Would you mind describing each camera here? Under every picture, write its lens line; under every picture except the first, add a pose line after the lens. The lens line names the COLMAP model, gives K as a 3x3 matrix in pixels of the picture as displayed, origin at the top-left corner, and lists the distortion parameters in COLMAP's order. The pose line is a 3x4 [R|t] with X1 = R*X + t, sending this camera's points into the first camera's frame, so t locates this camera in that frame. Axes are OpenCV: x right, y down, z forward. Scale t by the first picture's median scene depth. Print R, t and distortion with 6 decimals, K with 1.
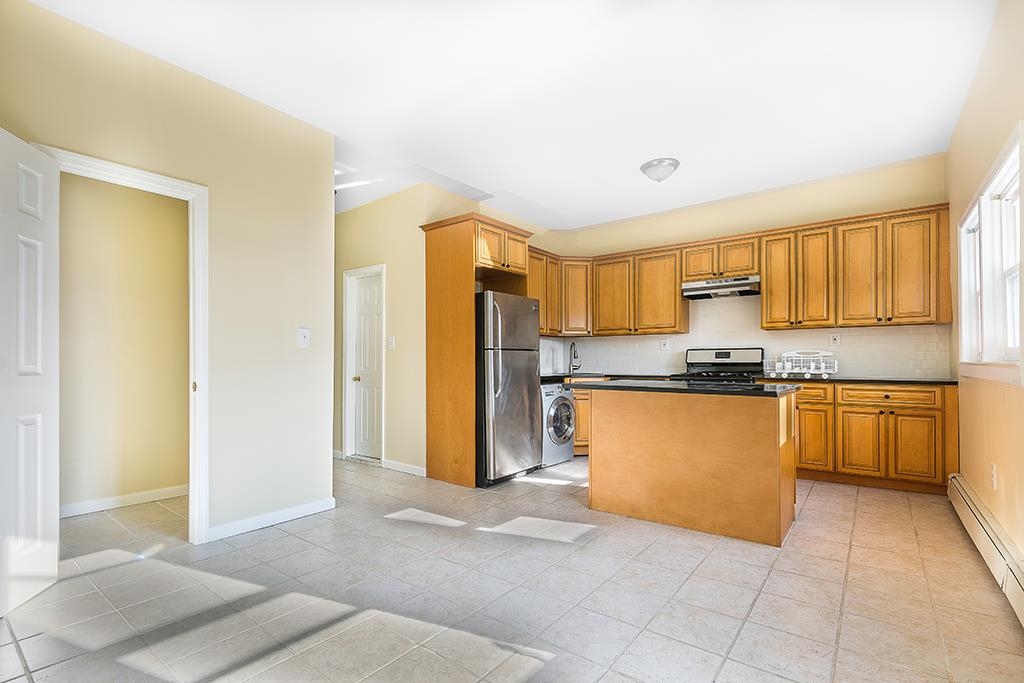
lens RADIAL K [[473.1, 0, 508.8], [0, 473.1, 355.4], [0, 0, 1]] dist [-0.002152, -0.000053]
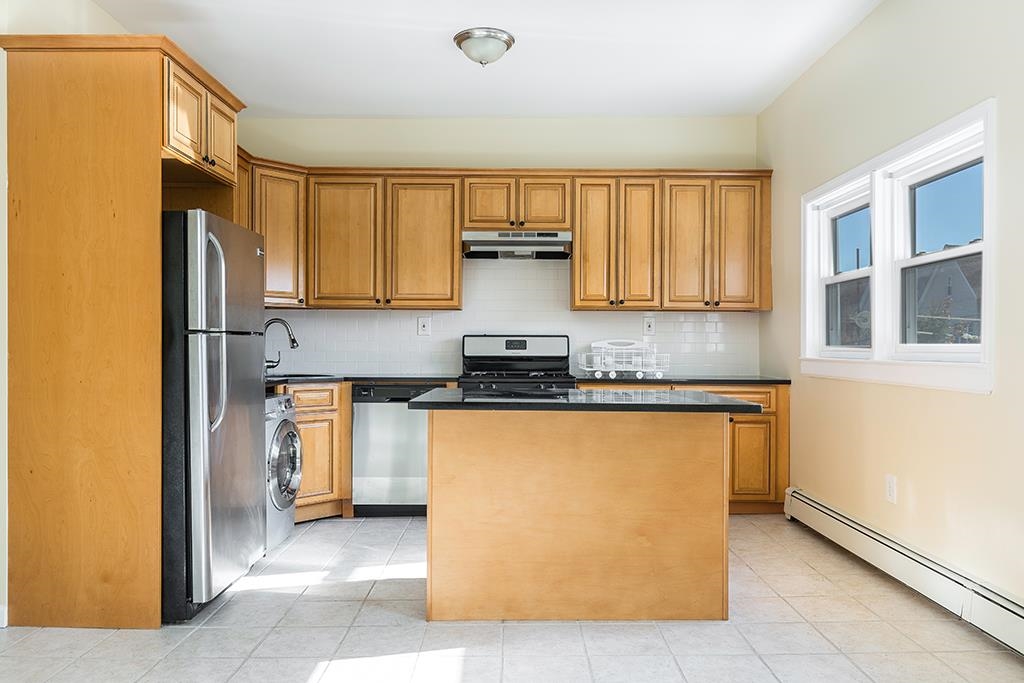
lens RADIAL K [[752.2, 0, 512.0], [0, 752.2, 341.5], [0, 0, 1]] dist [0.000934, 0.000554]
pose [[0.789820, 0.010736, 0.613245, -0.232232], [-0.014382, 0.999896, 0.001017, -0.007369], [-0.613170, -0.009623, 0.789892, 0.182531]]
